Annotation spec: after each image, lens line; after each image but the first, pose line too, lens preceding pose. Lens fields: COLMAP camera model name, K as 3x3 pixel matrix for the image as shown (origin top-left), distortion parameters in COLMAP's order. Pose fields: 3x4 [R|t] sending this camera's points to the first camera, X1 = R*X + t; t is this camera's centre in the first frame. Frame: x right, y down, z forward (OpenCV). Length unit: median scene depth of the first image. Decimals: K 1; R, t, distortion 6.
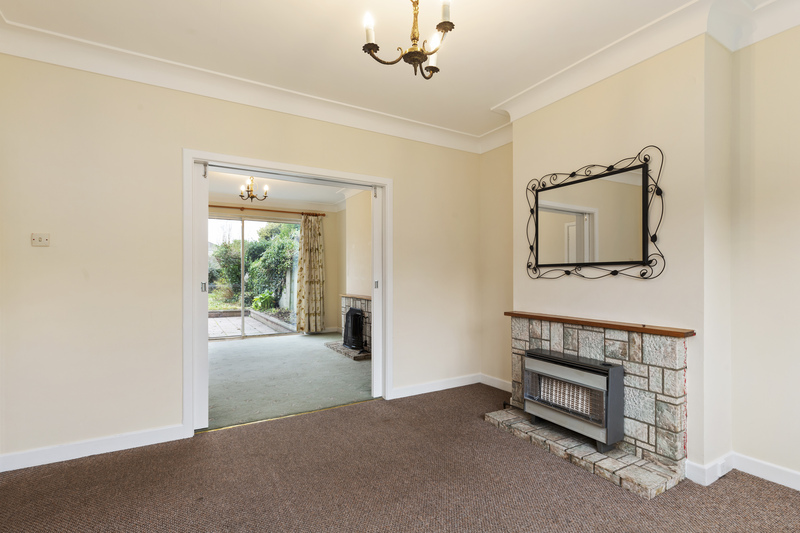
lens RADIAL K [[378.6, 0, 400.0], [0, 378.6, 266.5], [0, 0, 1]] dist [0.000124, 0.000001]
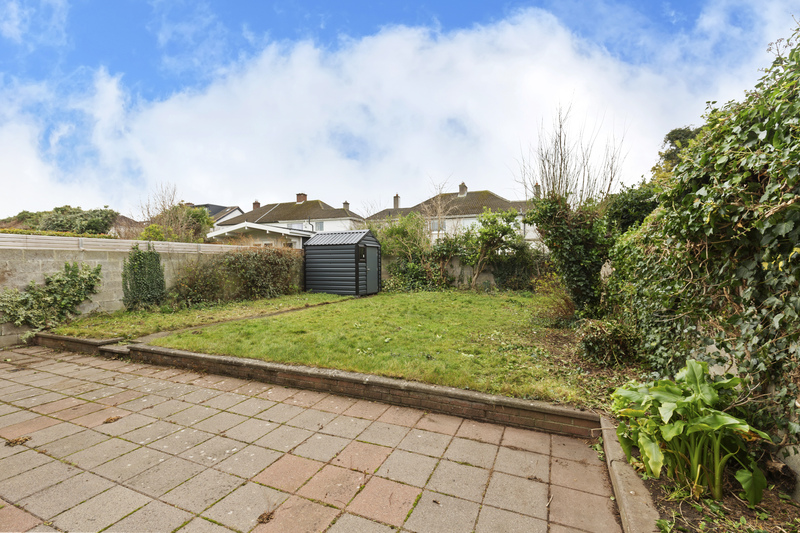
lens RADIAL K [[360.7, 0, 400.0], [0, 360.7, 266.5], [0, 0, 1]] dist [-0.000174, -0.000048]
pose [[0.585778, 0.011480, -0.810391, -0.232528], [0.014912, 0.999578, 0.024939, 0.009687], [0.810335, -0.026693, 0.585359, 0.622242]]
